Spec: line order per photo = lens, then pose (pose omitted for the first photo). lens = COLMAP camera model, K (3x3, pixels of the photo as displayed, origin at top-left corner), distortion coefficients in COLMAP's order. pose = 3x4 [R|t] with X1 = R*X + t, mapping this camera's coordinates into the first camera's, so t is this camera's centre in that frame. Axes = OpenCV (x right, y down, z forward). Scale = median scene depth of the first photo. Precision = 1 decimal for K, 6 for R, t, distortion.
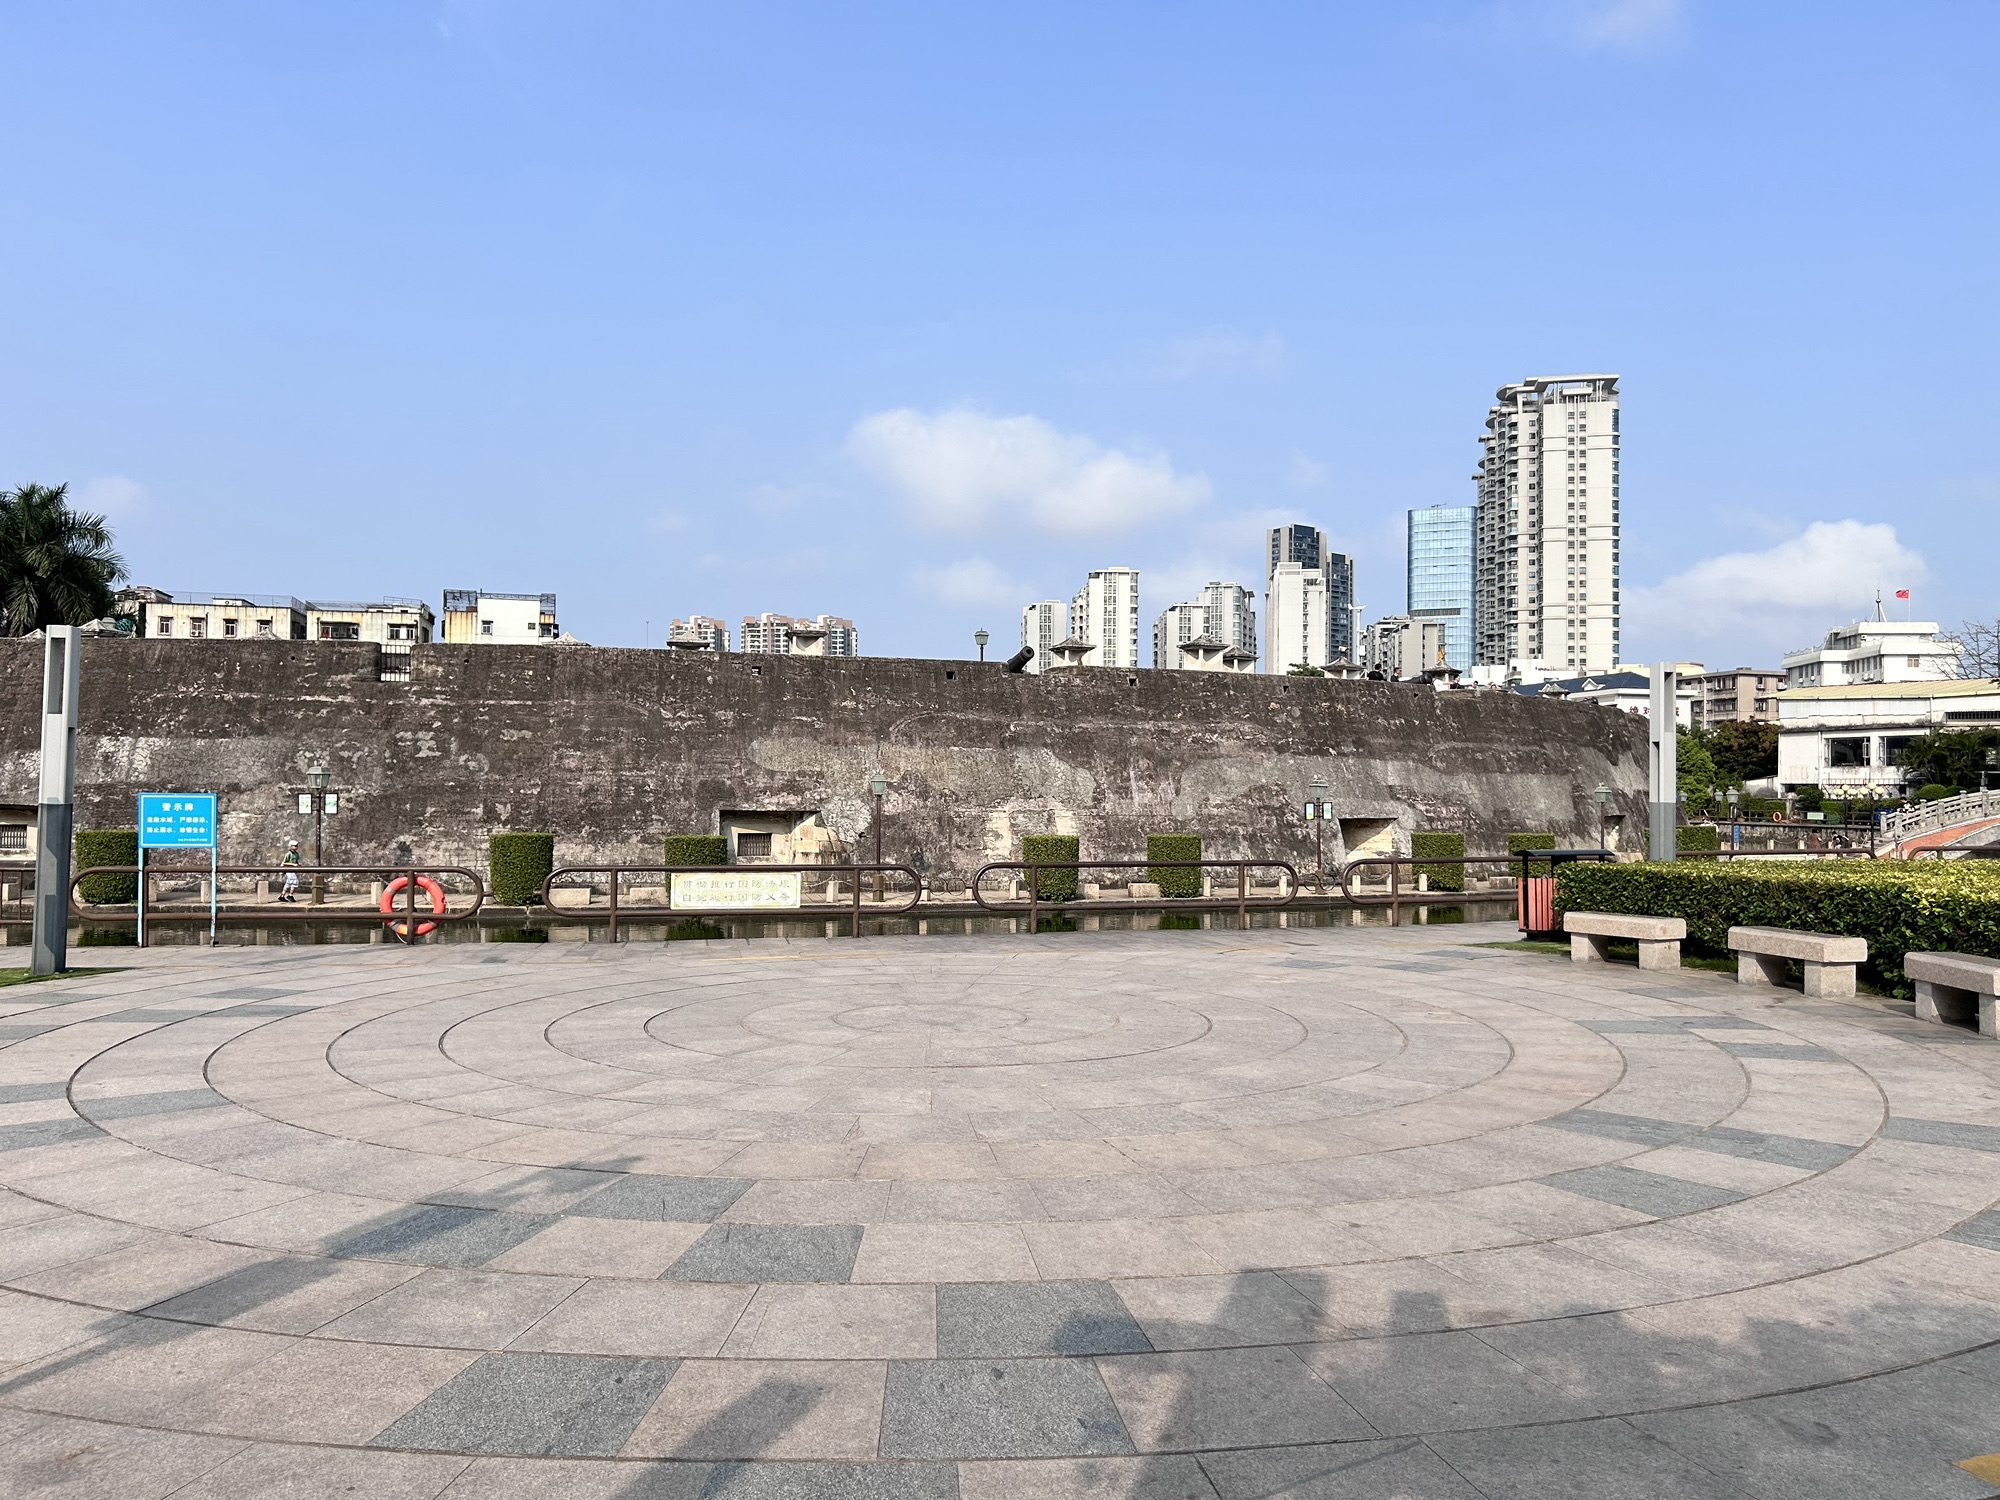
lens RADIAL K [[1515.3, 0, 984.4], [0, 1515.3, 739.3], [0, 0, 1]] dist [0.031636, -0.012155]
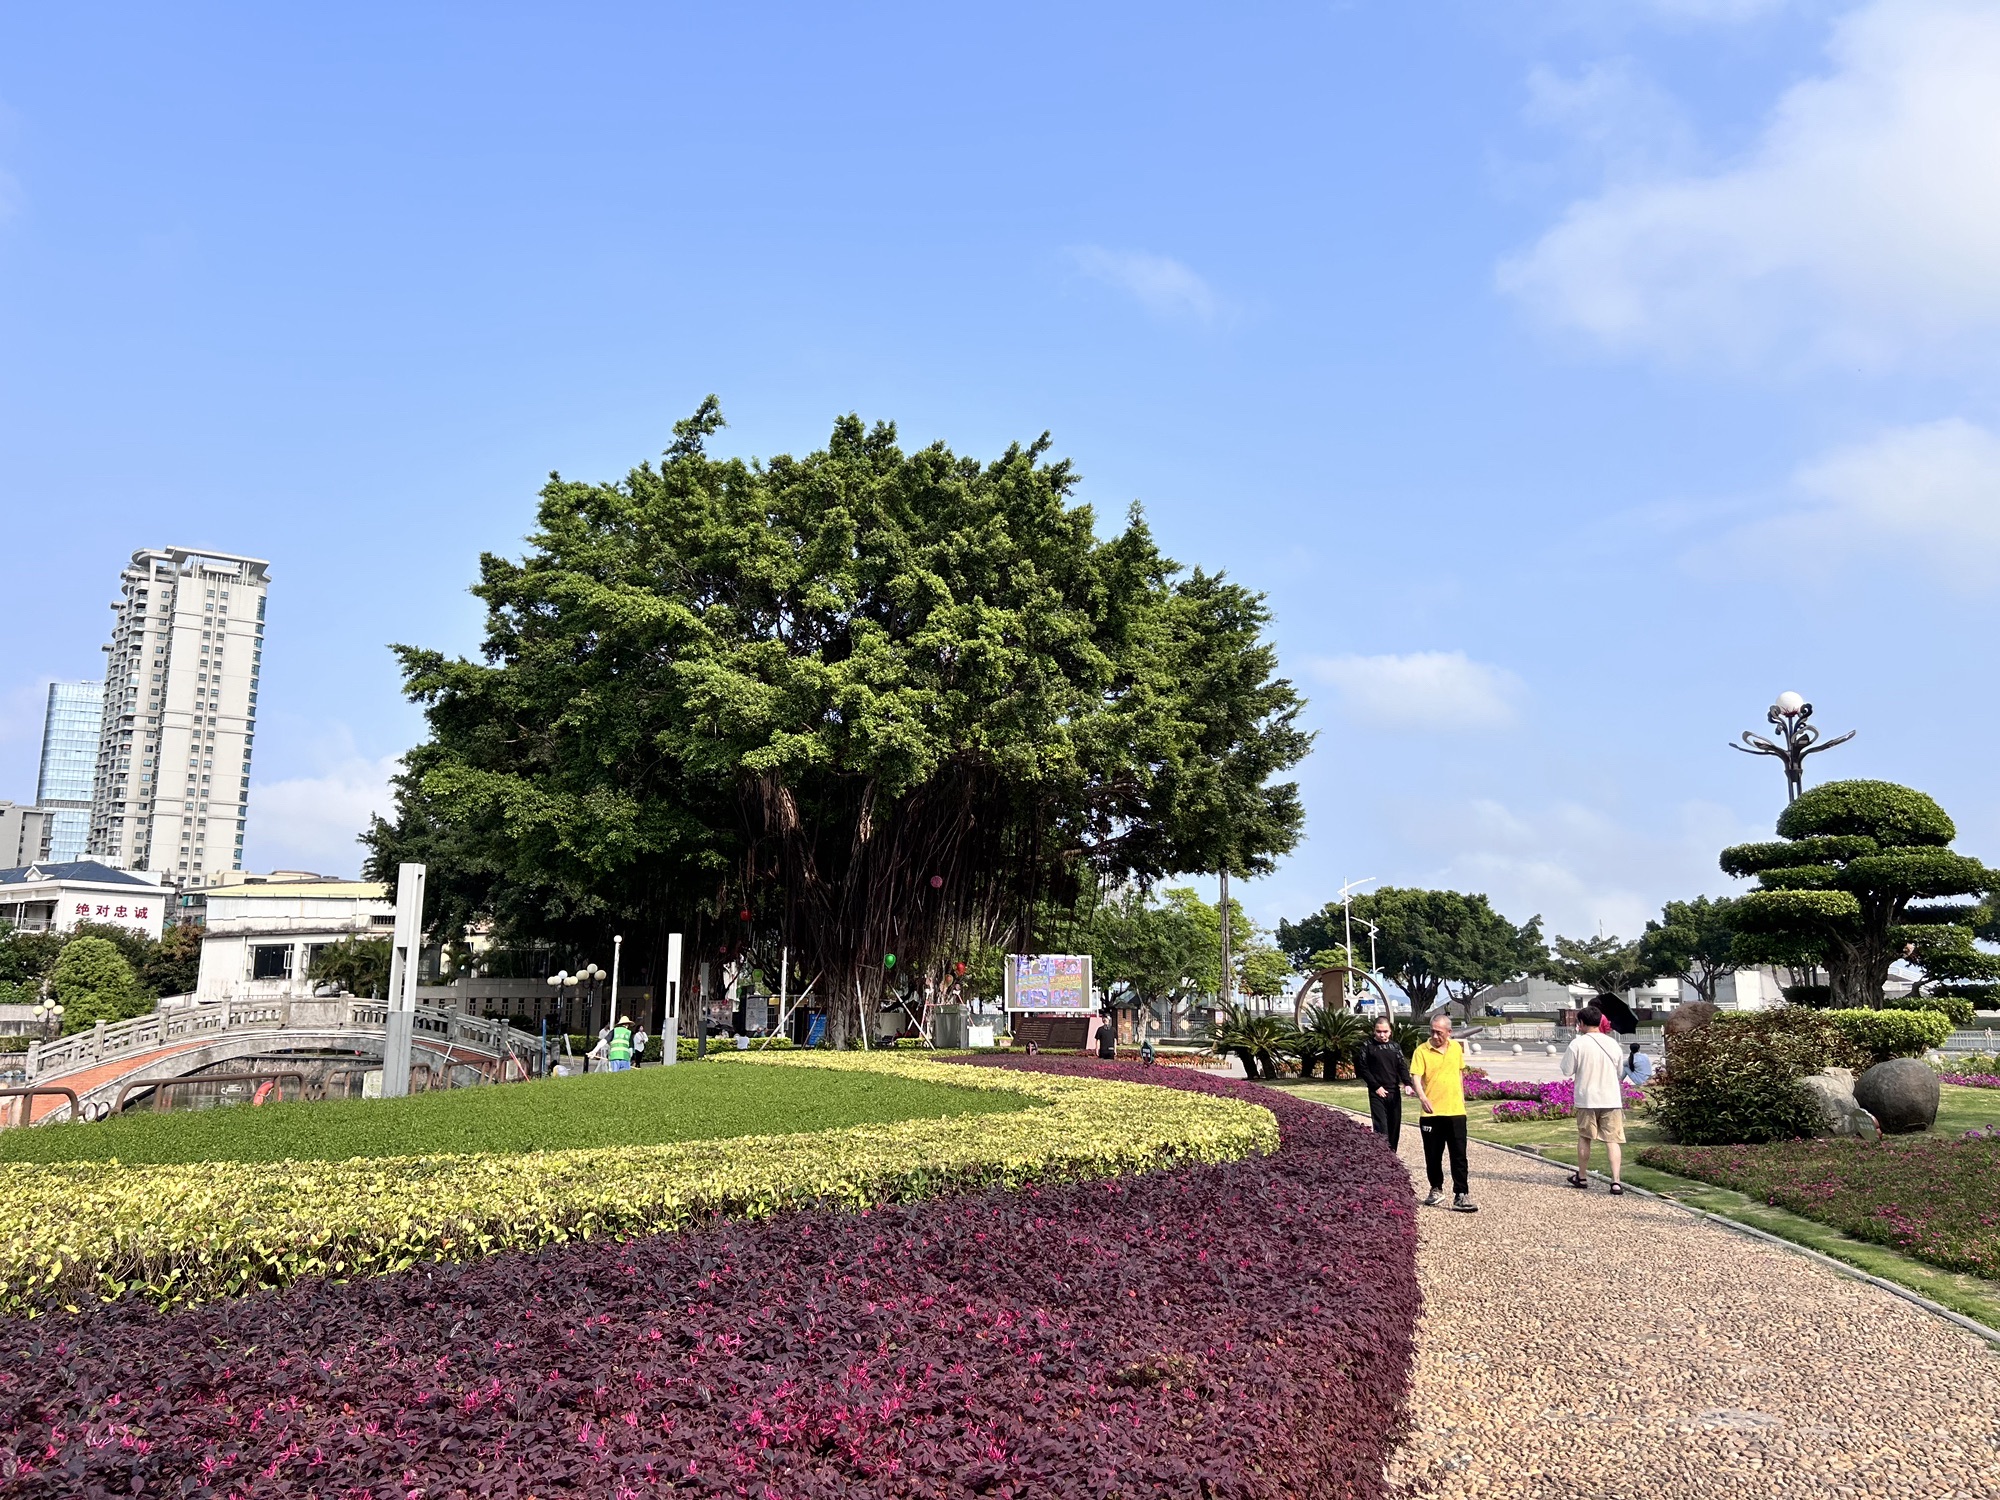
lens RADIAL K [[1515.3, 0, 1001.1], [0, 1515.3, 753.4], [0, 0, 1]] dist [0.031636, -0.012155]
pose [[0.693224, 0.116445, 0.711253, 0.449351], [-0.019548, 0.989537, -0.142952, 0.012905], [-0.720457, 0.085195, 0.688247, 0.260849]]
